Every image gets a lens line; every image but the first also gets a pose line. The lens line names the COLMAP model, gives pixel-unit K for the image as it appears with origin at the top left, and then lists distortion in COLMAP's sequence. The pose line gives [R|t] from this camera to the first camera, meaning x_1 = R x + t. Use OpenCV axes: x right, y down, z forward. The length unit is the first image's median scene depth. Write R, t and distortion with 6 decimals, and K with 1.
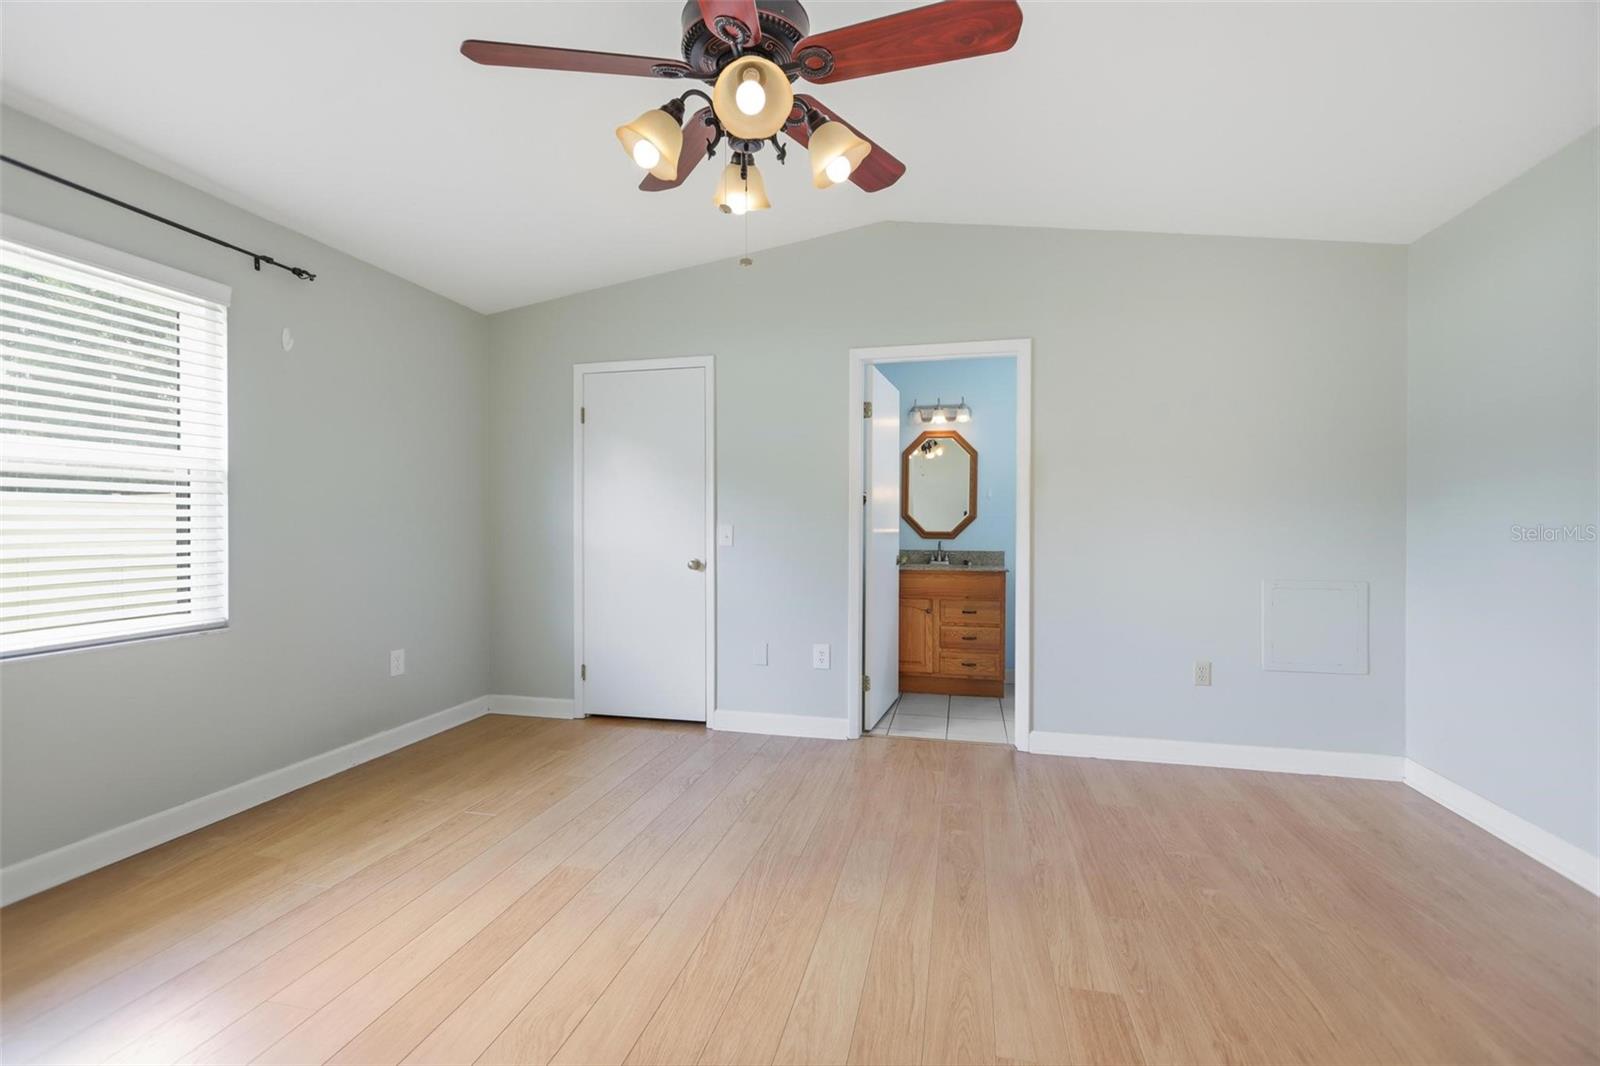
lens RADIAL K [[711.0, 0, 790.7], [0, 711.0, 533.8], [0, 0, 1]] dist [-0.001591, -0.000257]
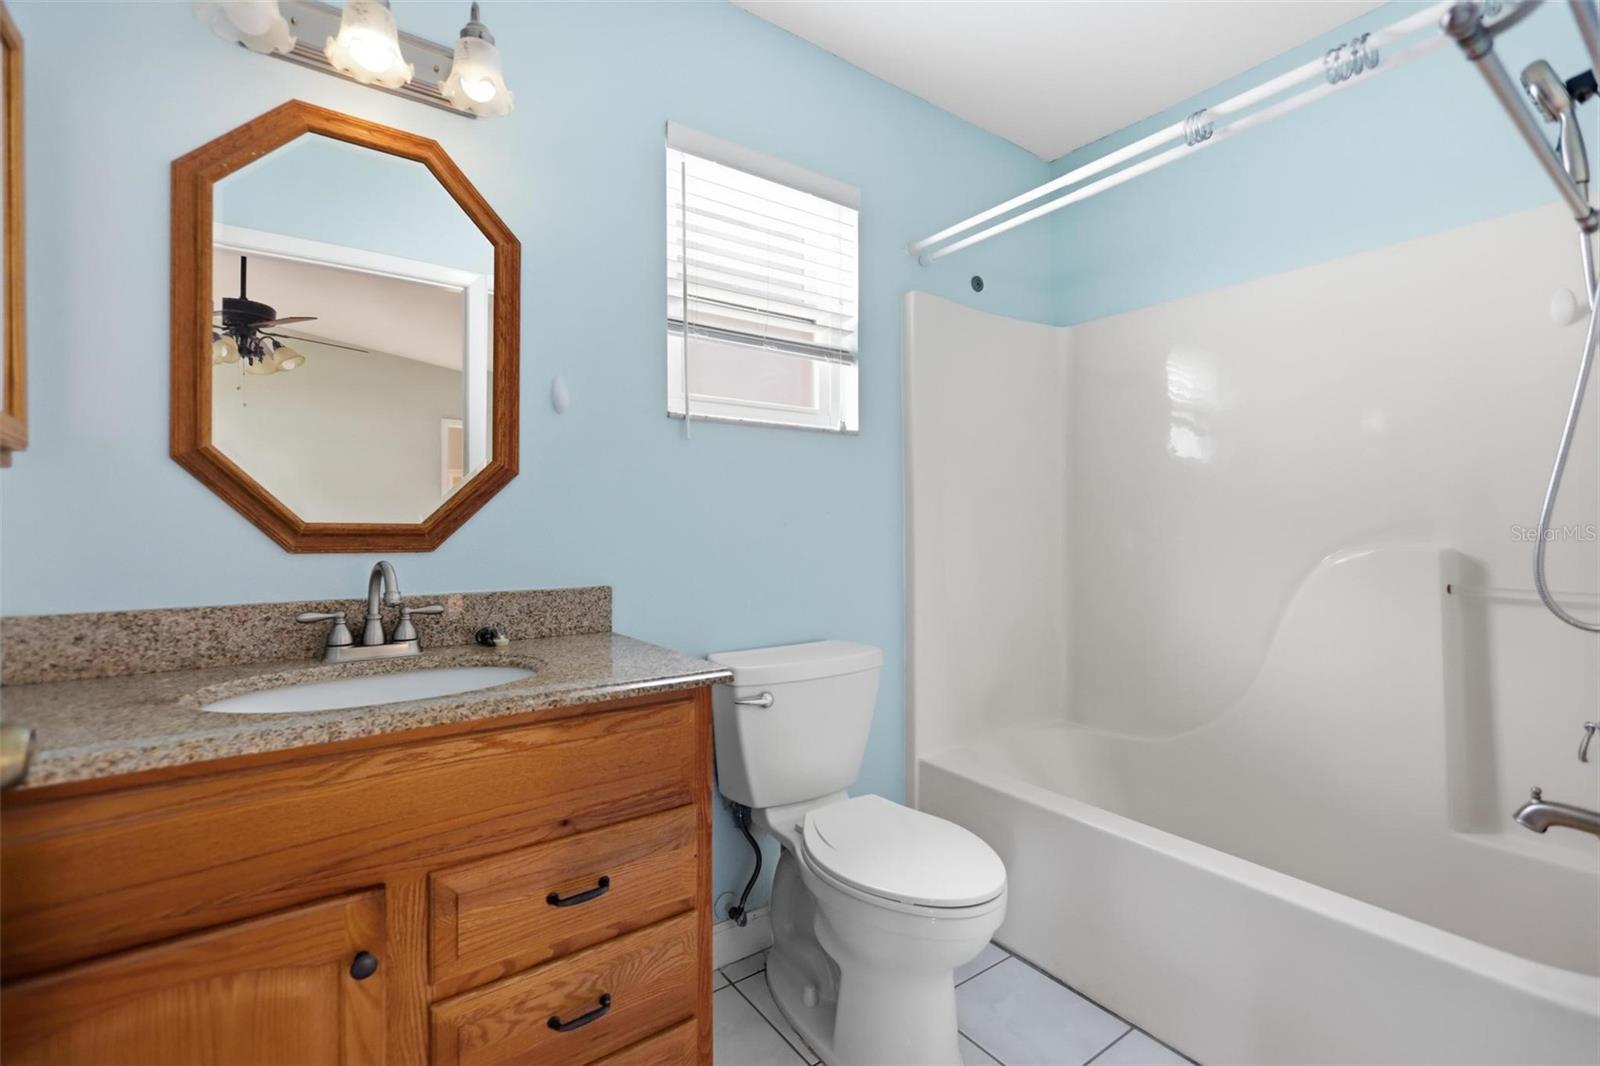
lens RADIAL K [[711.0, 0, 793.5], [0, 711.0, 526.3], [0, 0, 1]] dist [-0.001591, -0.000257]
pose [[0.657118, -0.003389, 0.753780, 0.120560], [0.014466, 0.999862, -0.008115, 0.002170], [-0.753649, 0.016237, 0.657076, 0.734072]]
